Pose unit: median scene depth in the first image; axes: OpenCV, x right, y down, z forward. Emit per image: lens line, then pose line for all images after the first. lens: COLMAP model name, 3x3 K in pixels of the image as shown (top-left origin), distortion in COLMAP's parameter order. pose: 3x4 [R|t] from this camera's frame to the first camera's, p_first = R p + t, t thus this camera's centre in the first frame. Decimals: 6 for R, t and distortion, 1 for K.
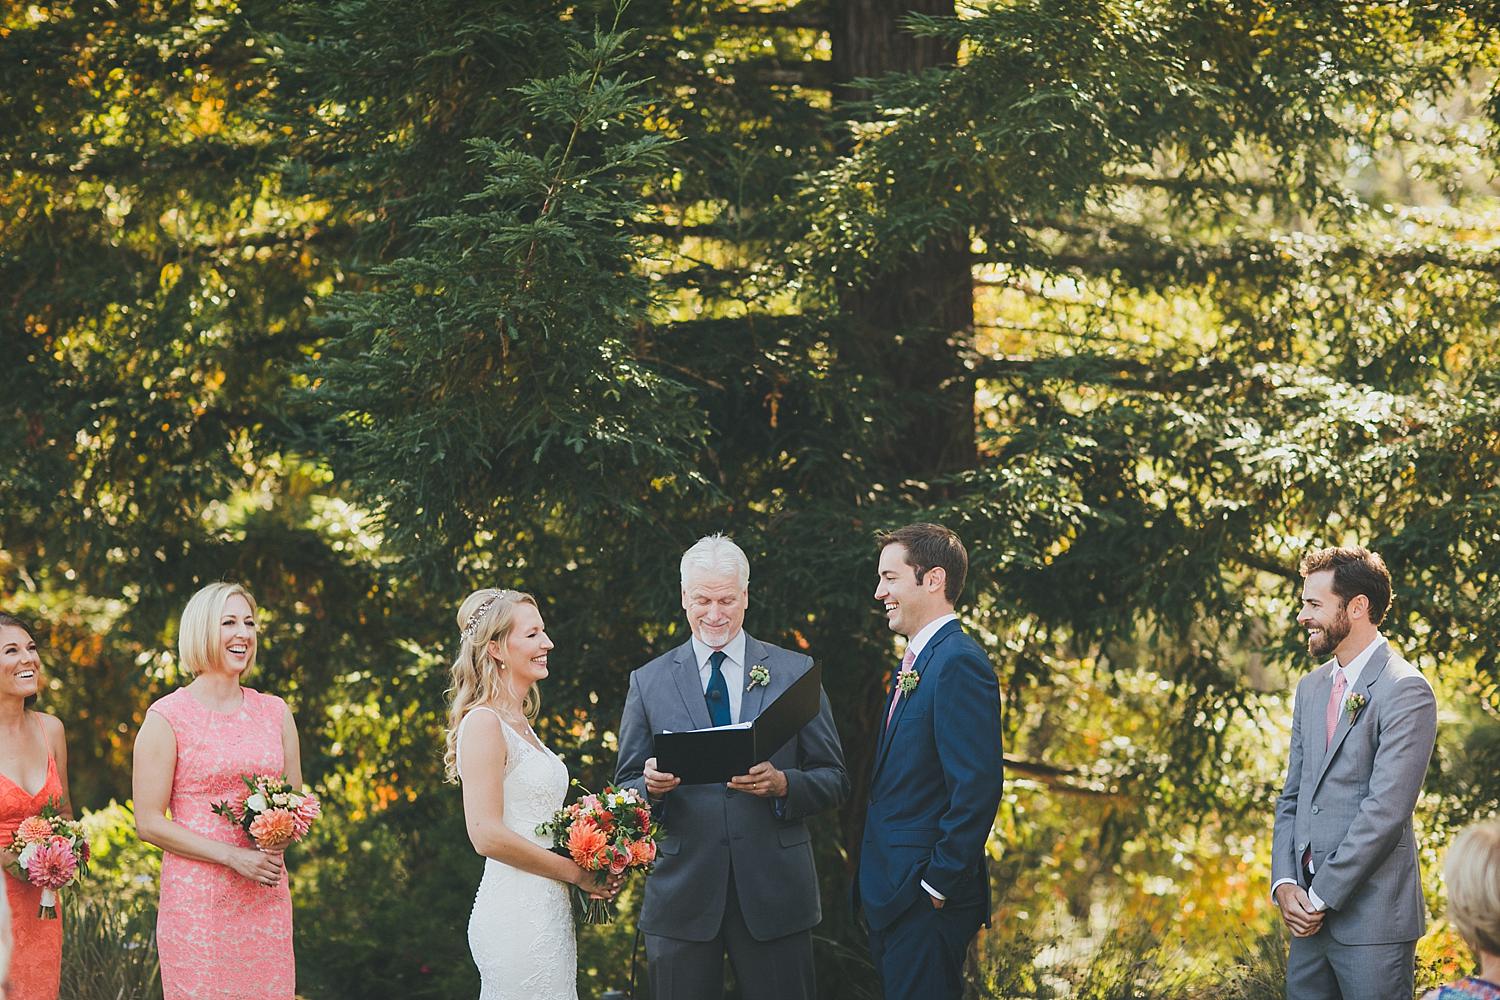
lens RADIAL K [[3711.5, 0, 747.4], [0, 3711.5, 539.7], [0, 0, 1]] dist [1.405840, -23.382633]
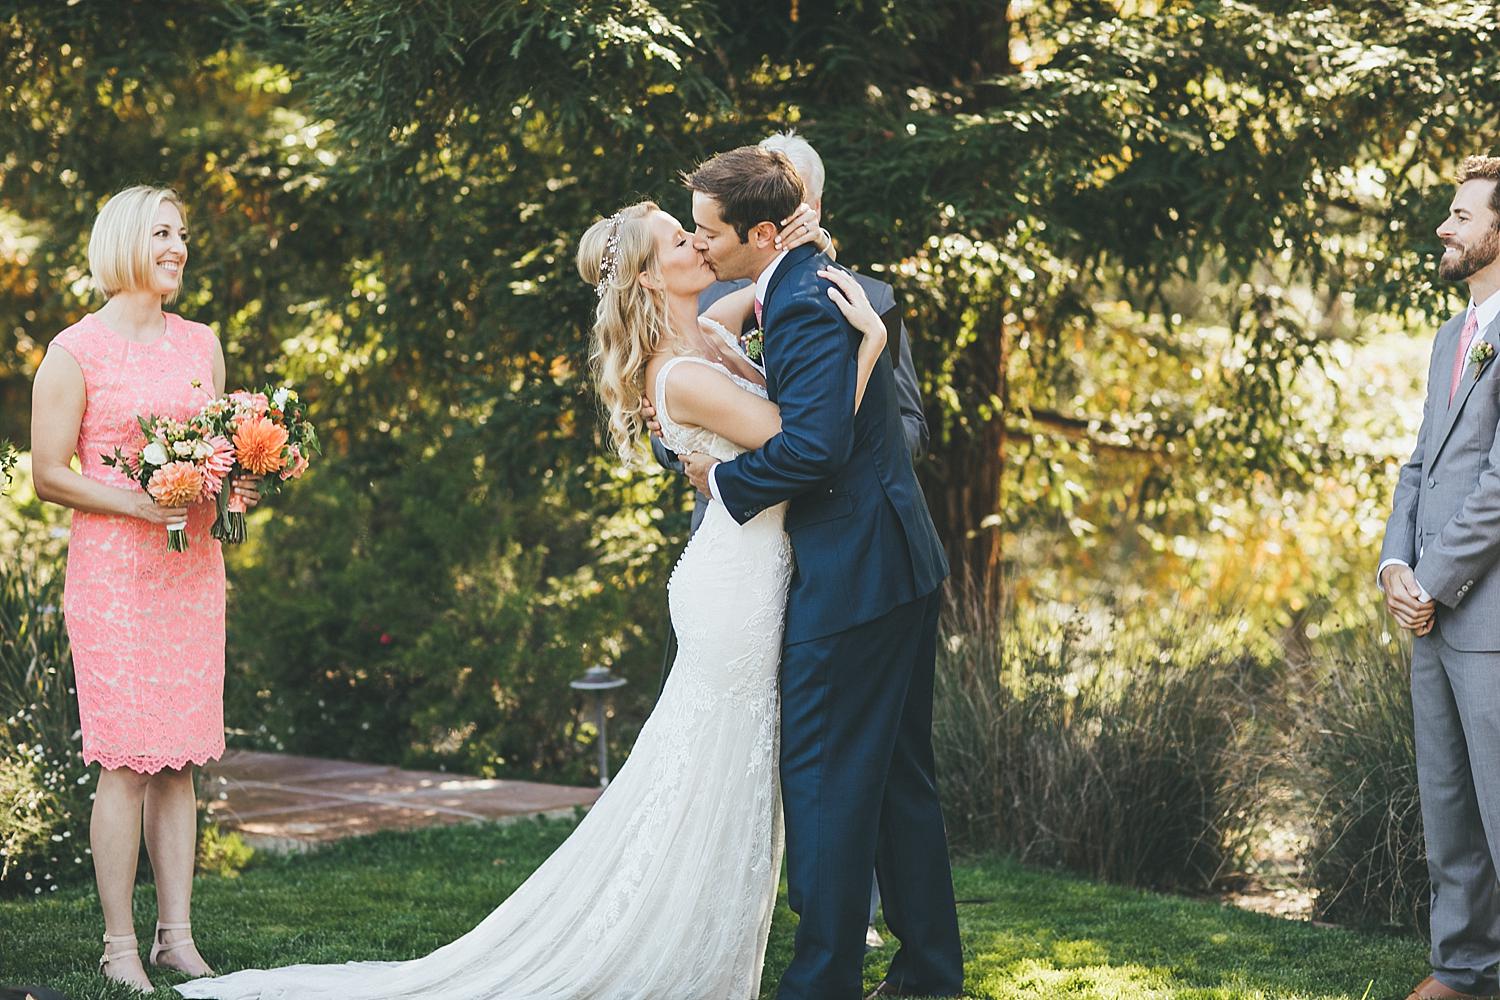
lens RADIAL K [[3711.5, 0, 747.4], [0, 3711.5, 539.7], [0, 0, 1]] dist [1.405840, -23.382633]
pose [[0.999828, 0.018297, 0.003177, -0.003928], [-0.018517, 0.995244, 0.095635, 0.005067], [-0.001412, -0.095678, 0.995411, 0.119172]]
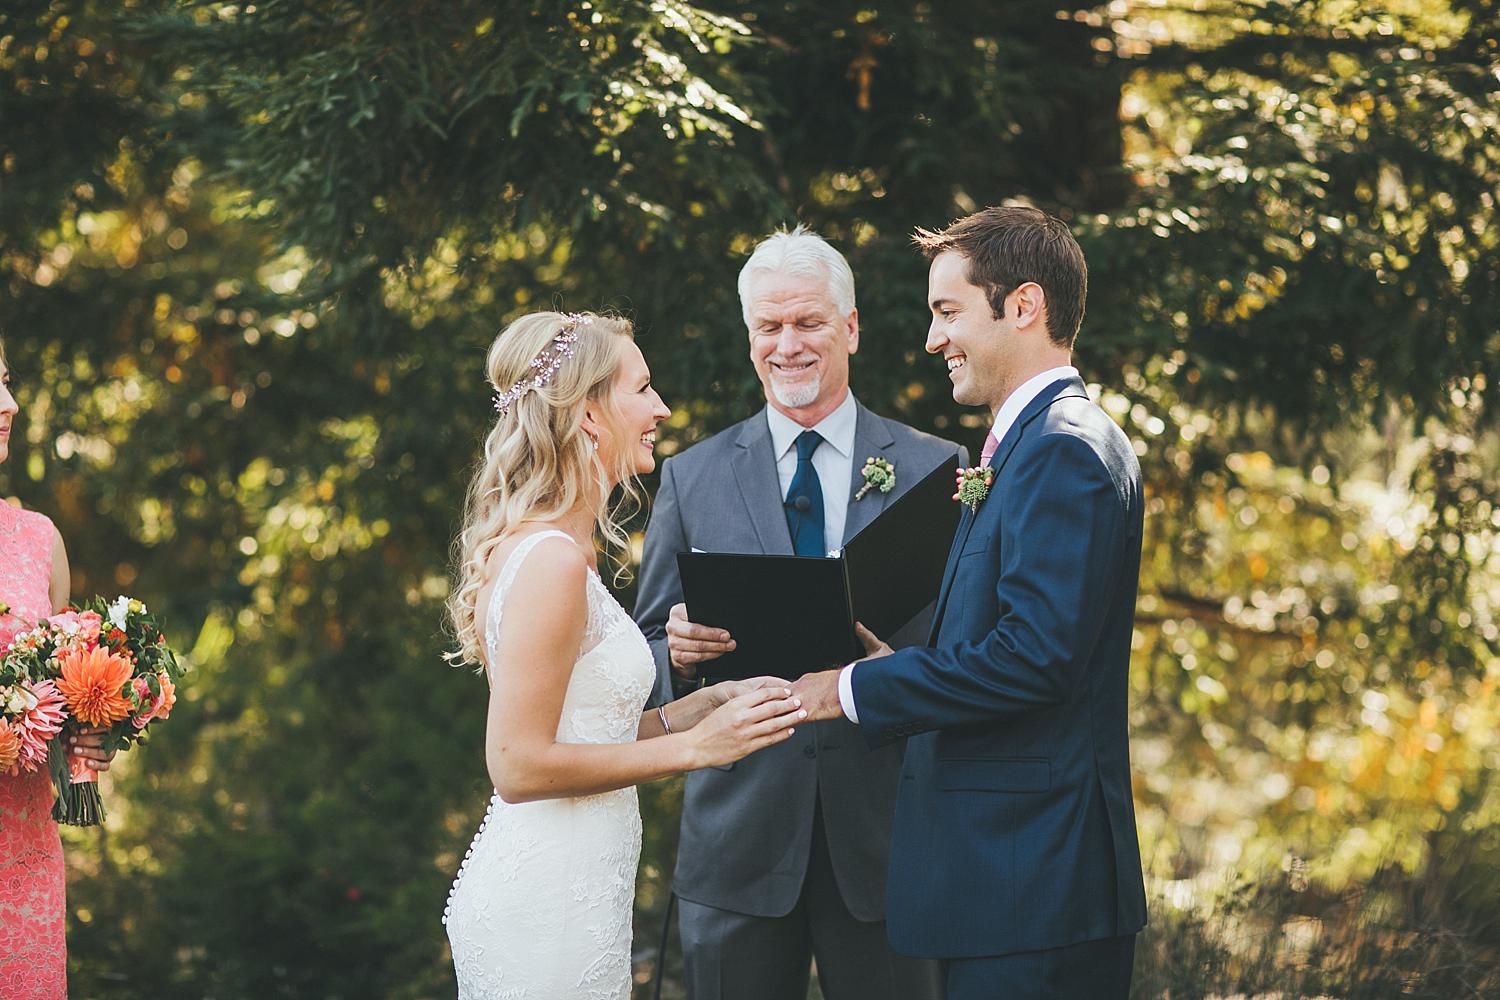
lens RADIAL K [[3711.5, 0, 747.4], [0, 3711.5, 539.7], [0, 0, 1]] dist [1.405840, -23.382633]
pose [[0.999960, 0.007912, -0.004267, -0.009832], [-0.007671, 0.998518, 0.053887, 0.010021], [0.004687, -0.053852, 0.998538, 0.279255]]
